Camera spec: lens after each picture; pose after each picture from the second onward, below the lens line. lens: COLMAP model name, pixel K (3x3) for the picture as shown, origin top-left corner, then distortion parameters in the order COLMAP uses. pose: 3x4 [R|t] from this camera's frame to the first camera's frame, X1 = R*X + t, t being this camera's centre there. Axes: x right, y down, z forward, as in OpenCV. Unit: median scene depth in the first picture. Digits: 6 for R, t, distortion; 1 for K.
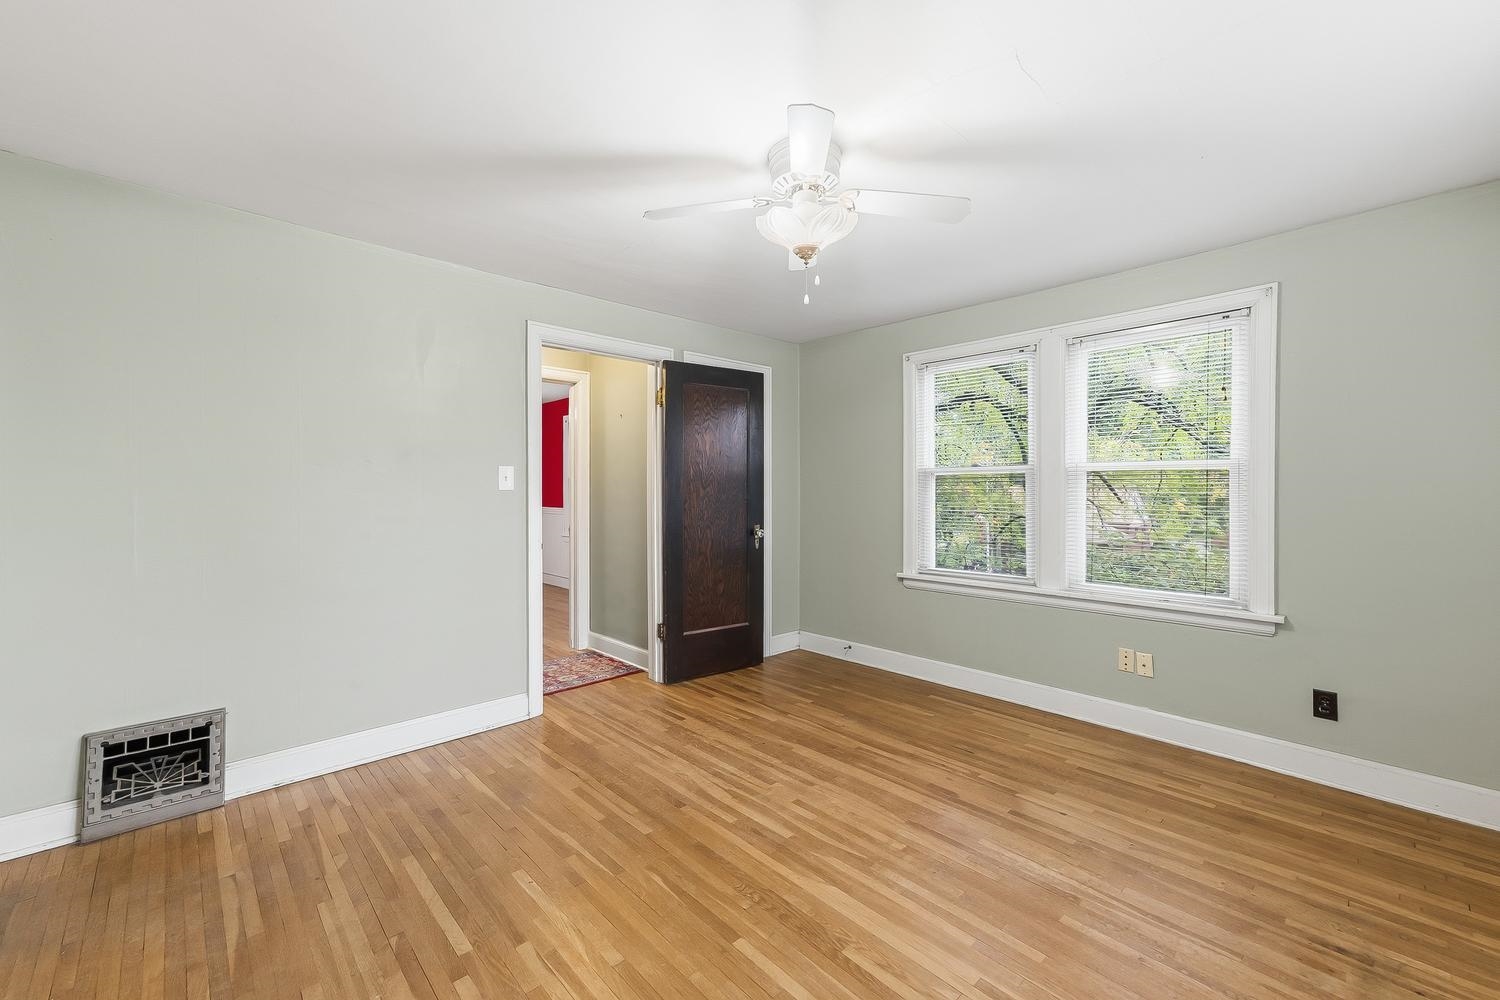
lens RADIAL K [[591.2, 0, 758.8], [0, 591.2, 496.0], [0, 0, 1]] dist [0.023354, 0.001774]
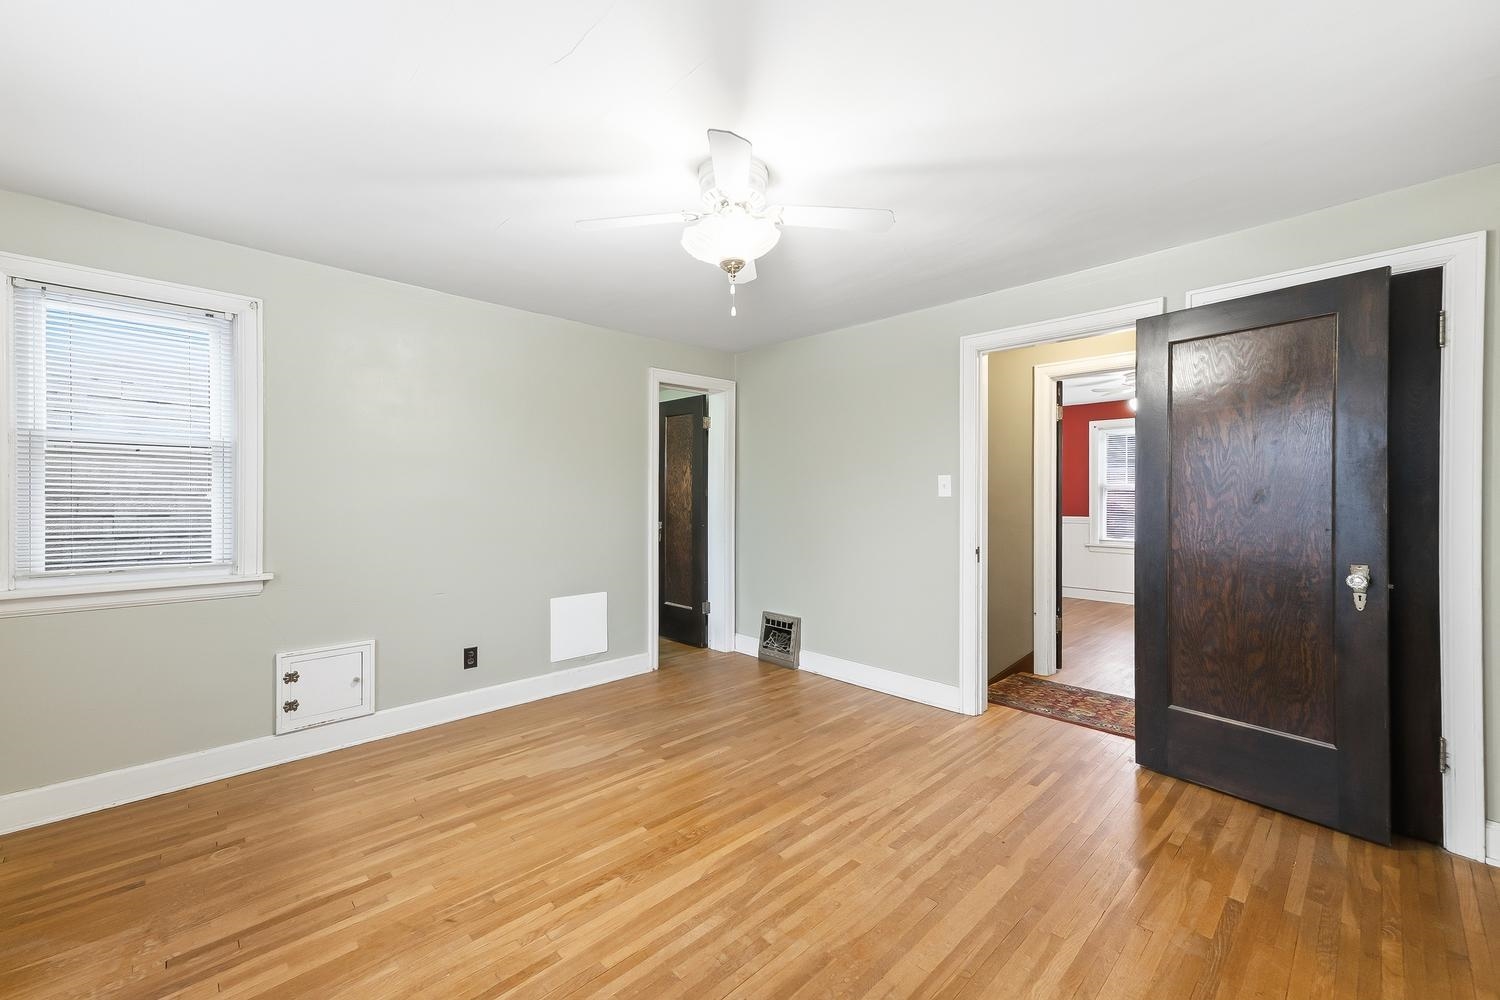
lens RADIAL K [[591.2, 0, 756.2], [0, 591.2, 500.1], [0, 0, 1]] dist [0.023354, 0.001774]
pose [[0.034170, 0.003703, -0.999409, 0.940784], [-0.007701, 0.999964, 0.003441, -0.008726], [0.999386, 0.007579, 0.034198, 0.852409]]
